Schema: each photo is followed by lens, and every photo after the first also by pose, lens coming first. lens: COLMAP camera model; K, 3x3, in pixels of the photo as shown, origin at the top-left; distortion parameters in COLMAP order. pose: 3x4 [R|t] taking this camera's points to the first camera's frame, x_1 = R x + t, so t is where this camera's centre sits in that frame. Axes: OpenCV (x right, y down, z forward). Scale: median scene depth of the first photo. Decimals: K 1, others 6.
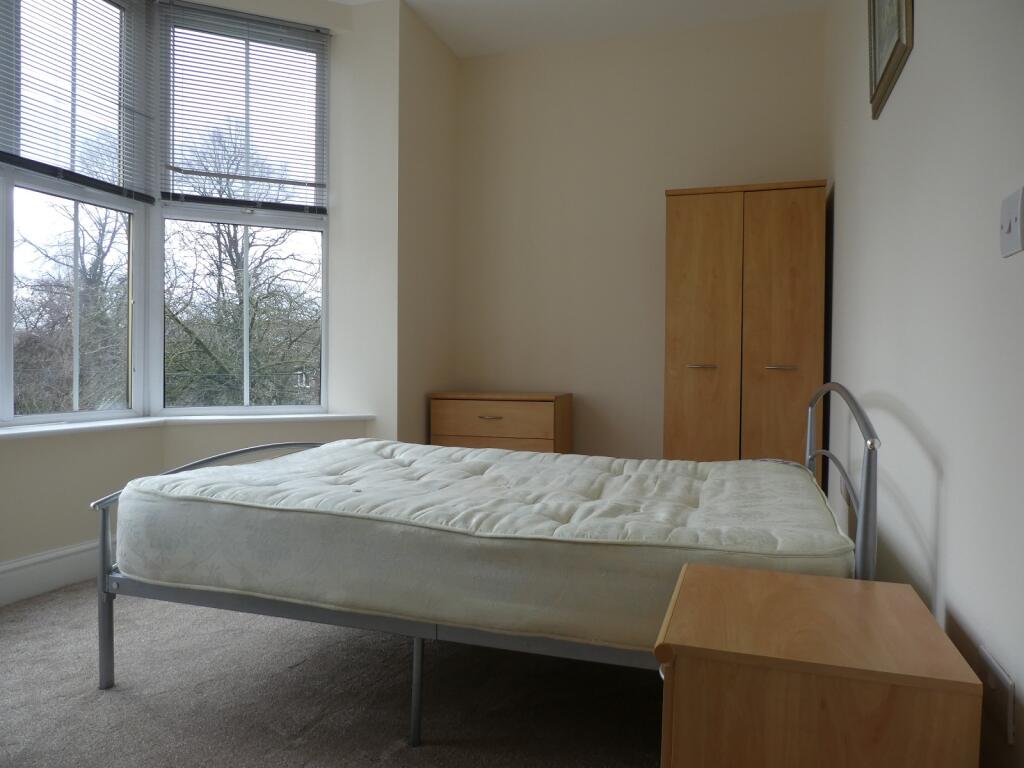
lens RADIAL K [[720.4, 0, 514.9], [0, 720.4, 379.8], [0, 0, 1]] dist [-0.042491, 0.020826]
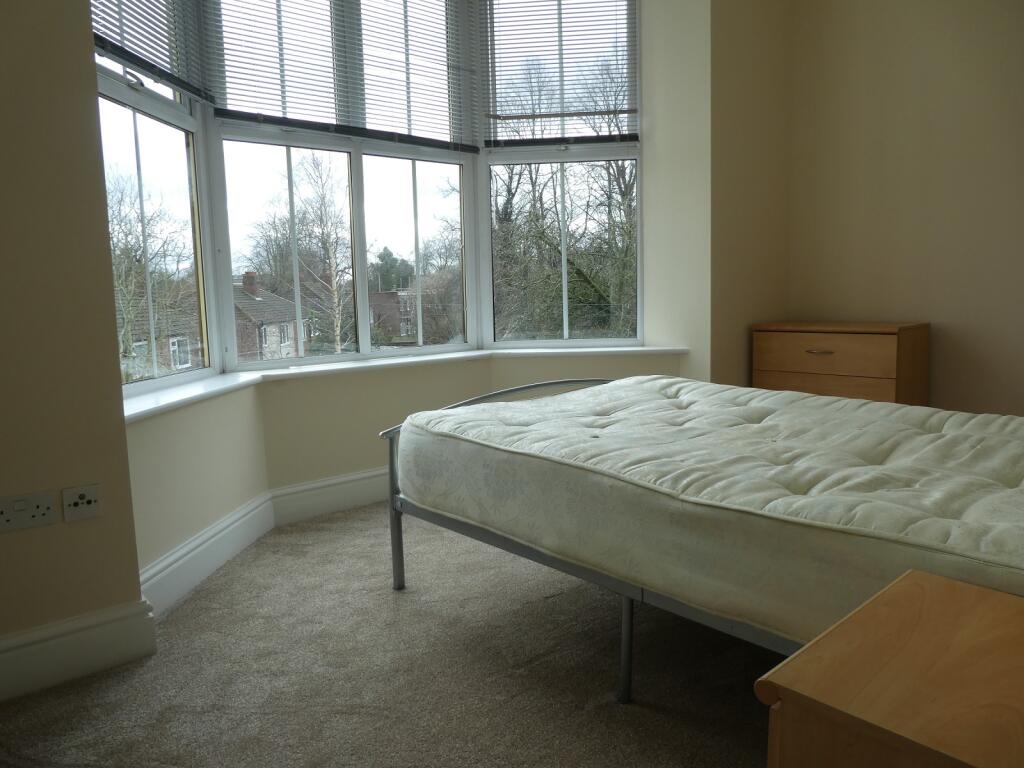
lens RADIAL K [[720.4, 0, 514.9], [0, 720.4, 379.8], [0, 0, 1]] dist [-0.042491, 0.020826]
pose [[0.862887, 0.028226, -0.504609, 0.126873], [0.026125, 0.994613, 0.100310, -0.016728], [0.504722, -0.099739, 0.857501, 0.078062]]
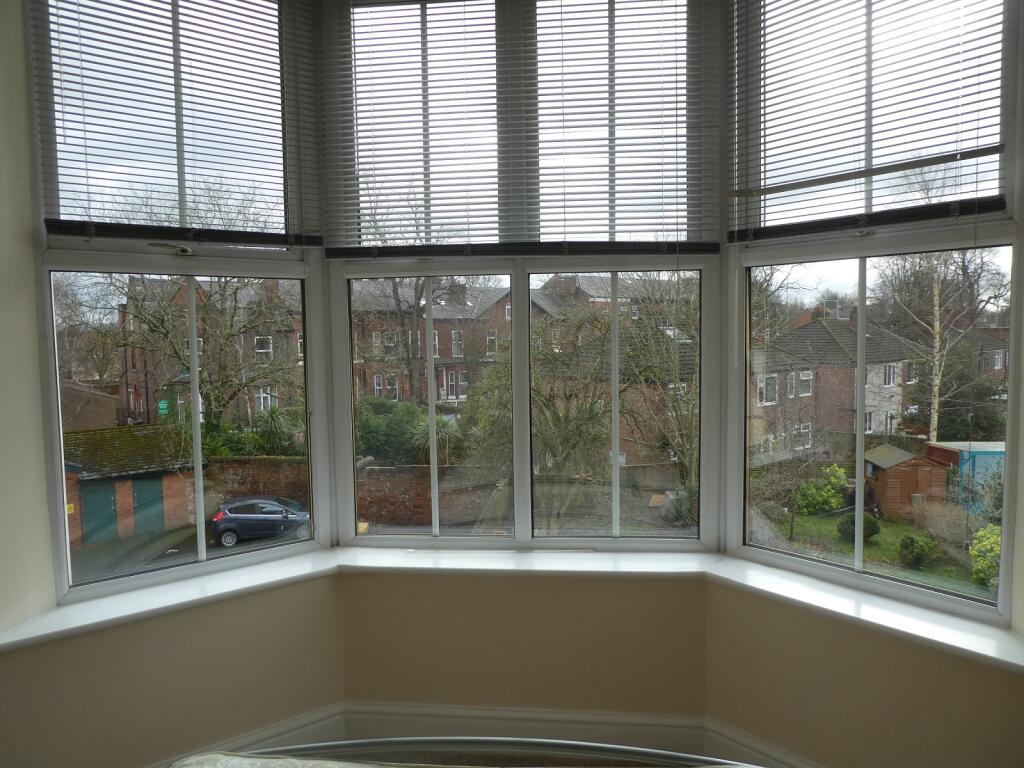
lens RADIAL K [[716.7, 0, 512.0], [0, 716.7, 384.0], [0, 0, 1]] dist [0.002054, -0.000227]
pose [[0.217118, 0.053243, -0.974692, 0.168951], [-0.001979, 0.998533, 0.054105, -0.204658], [0.976143, -0.009818, 0.216905, 0.840311]]
